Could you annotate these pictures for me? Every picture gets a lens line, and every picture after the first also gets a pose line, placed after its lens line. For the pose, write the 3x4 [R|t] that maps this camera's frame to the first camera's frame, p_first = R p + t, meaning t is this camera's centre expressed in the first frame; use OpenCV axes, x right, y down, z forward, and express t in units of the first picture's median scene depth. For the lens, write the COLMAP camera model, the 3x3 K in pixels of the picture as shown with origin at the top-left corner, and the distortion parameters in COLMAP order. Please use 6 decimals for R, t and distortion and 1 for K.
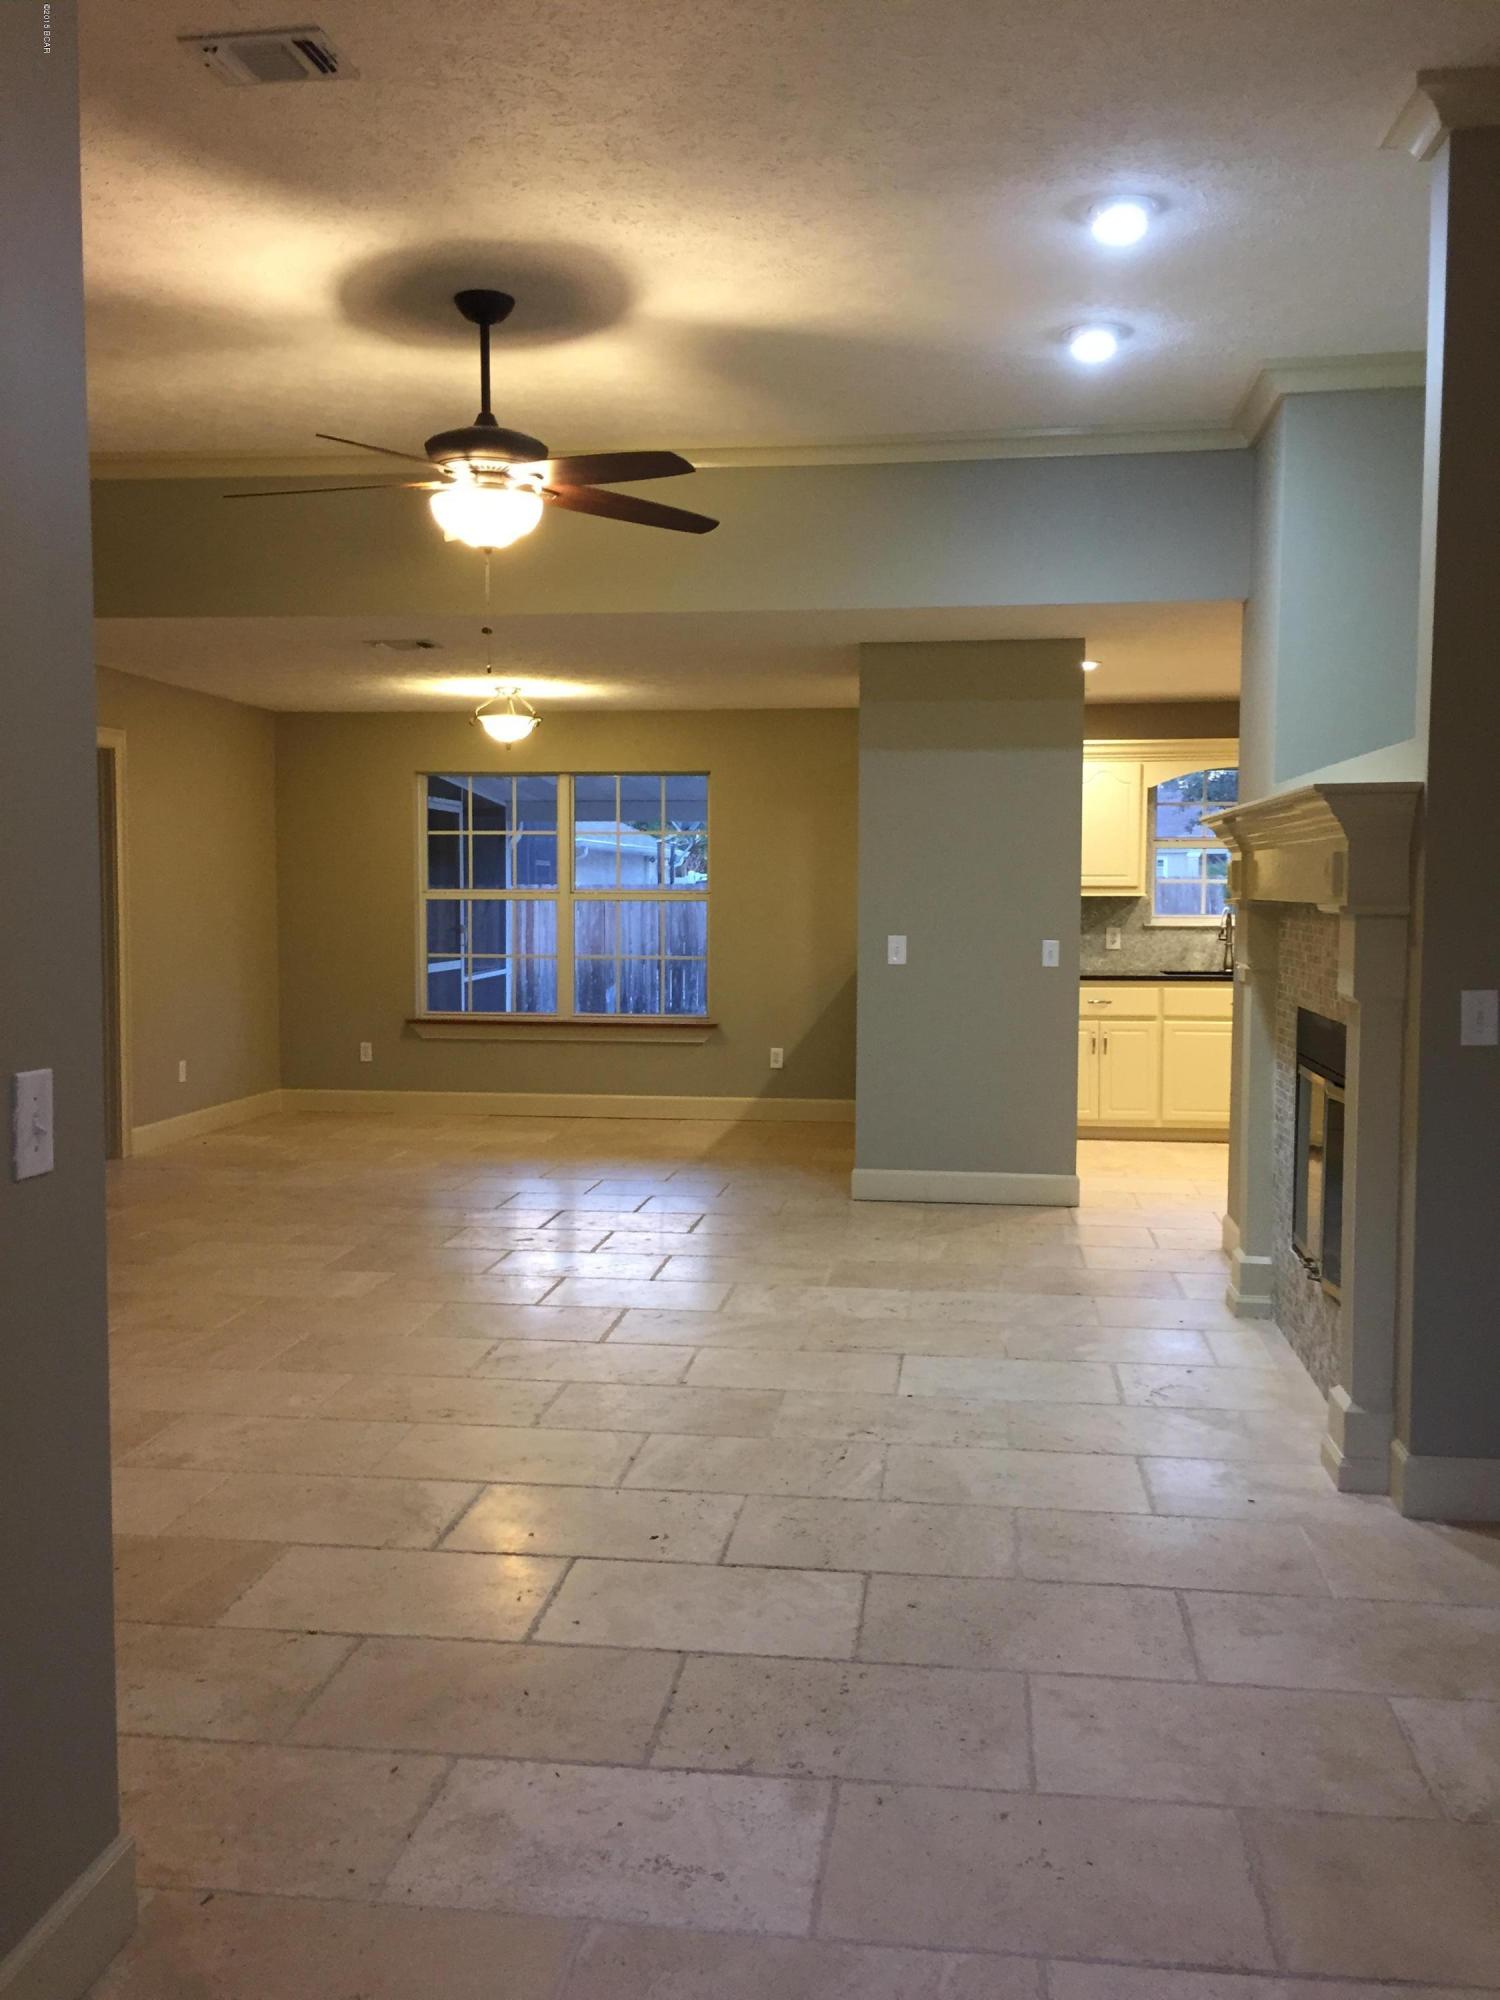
lens RADIAL K [[1726.8, 0, 777.5], [0, 1726.8, 993.7], [0, 0, 1]] dist [0.084913, -0.129783]
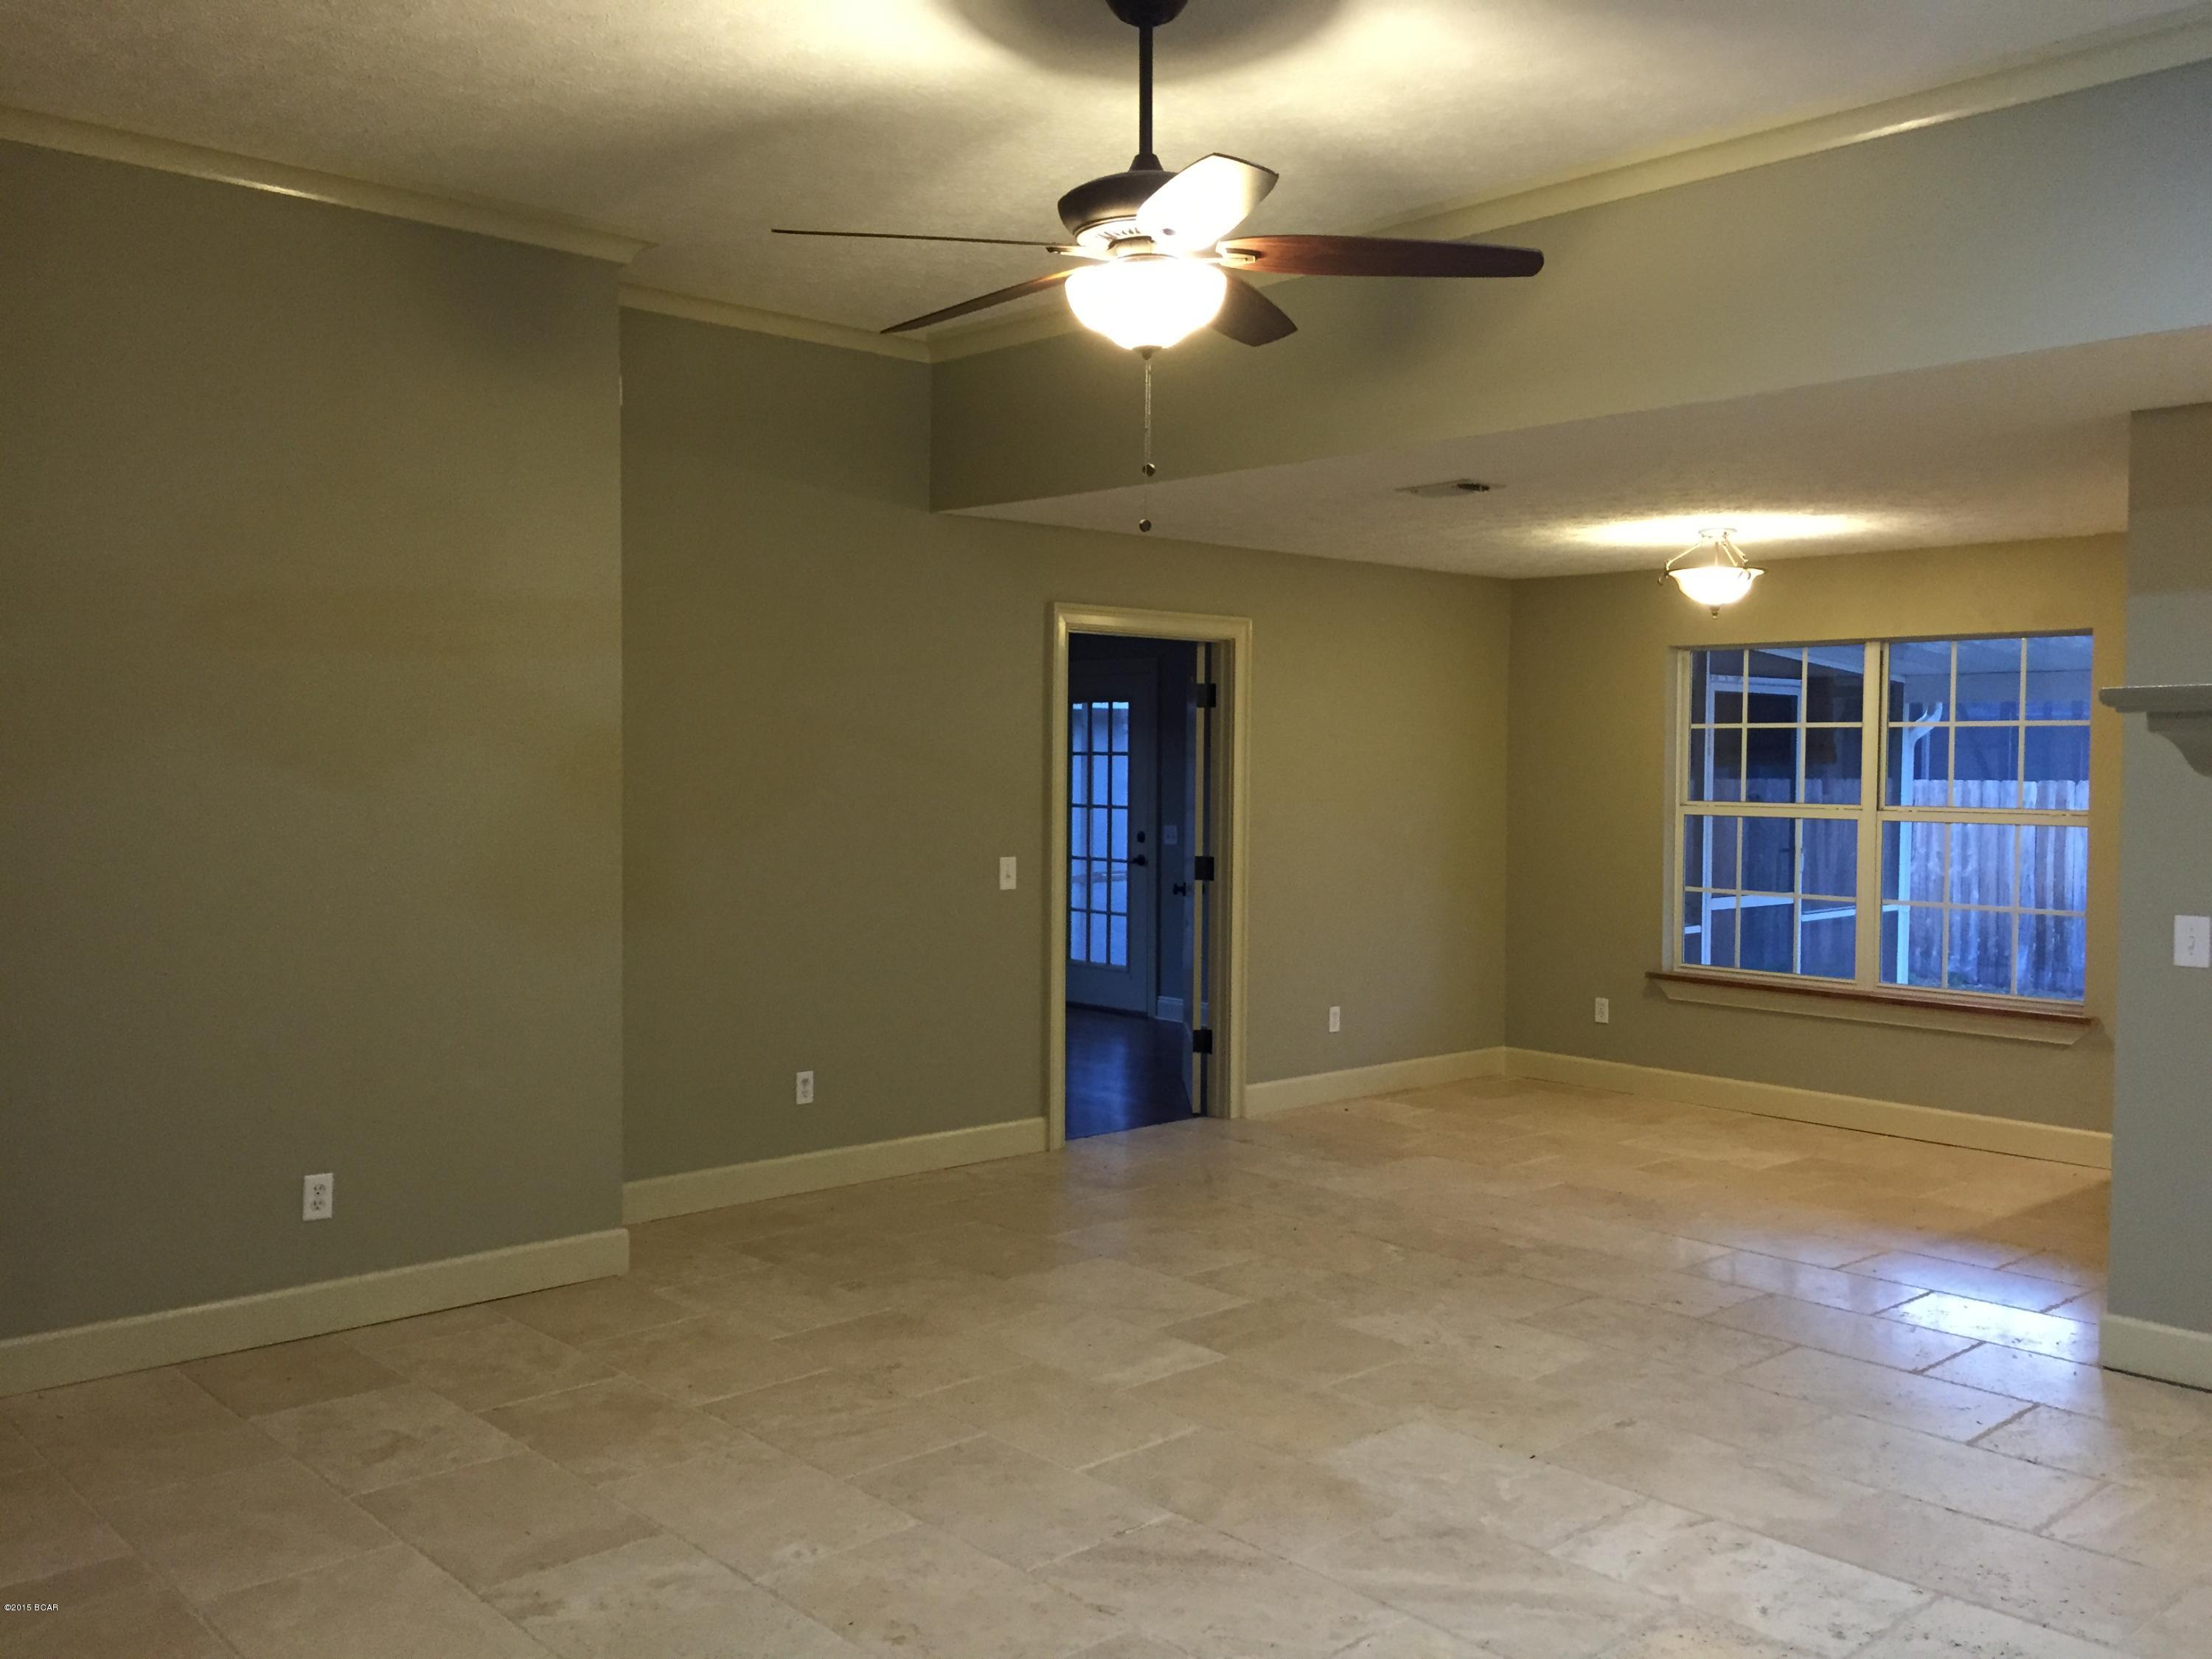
lens RADIAL K [[1909.9, 0, 1106.0], [0, 1909.9, 829.5], [0, 0, 1]] dist [0.084913, -0.129783]
pose [[0.759430, 0.027507, -0.650008, 0.175452], [-0.044671, 0.998953, -0.009917, -0.033595], [0.649054, 0.036568, 0.759863, 0.236523]]
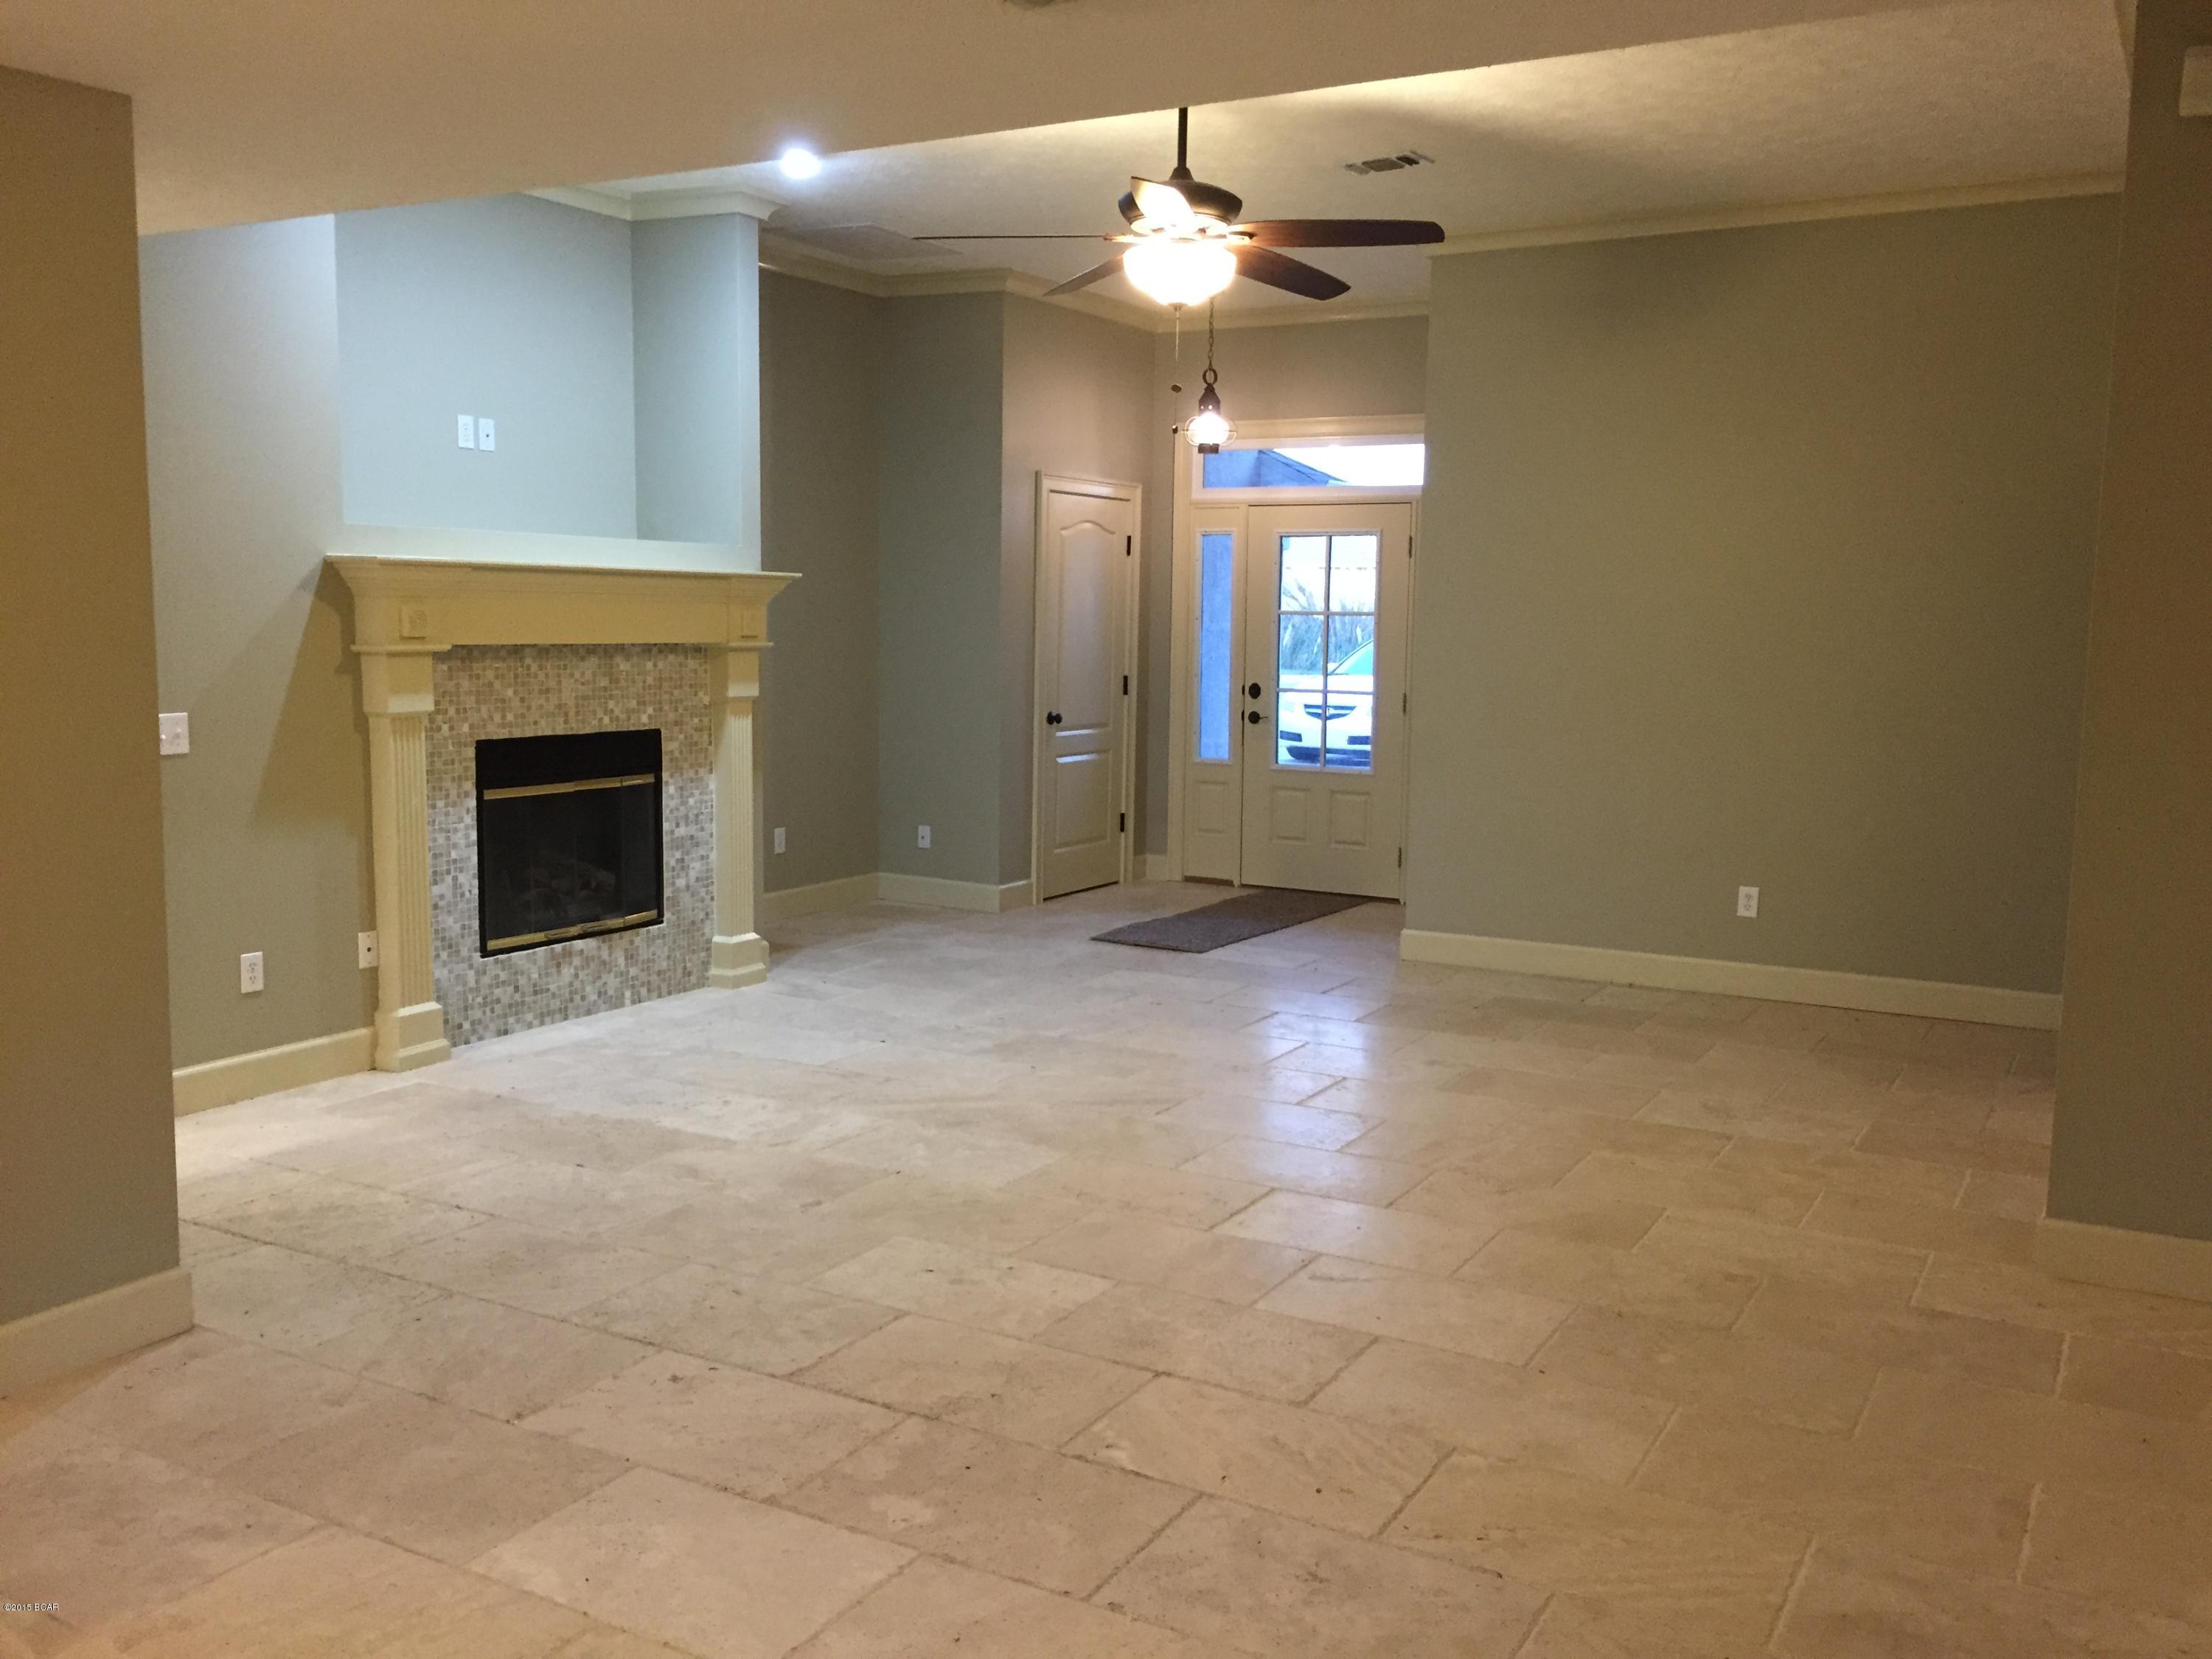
lens RADIAL K [[1887.6, 0, 1104.1], [0, 1887.6, 816.1], [0, 0, 1]] dist [0.088382, -0.122936]
pose [[-0.920191, -0.061904, 0.386544, -0.312553], [0.005239, 0.985382, 0.170279, -0.086597], [-0.391435, 0.158714, -0.906415, 1.133394]]
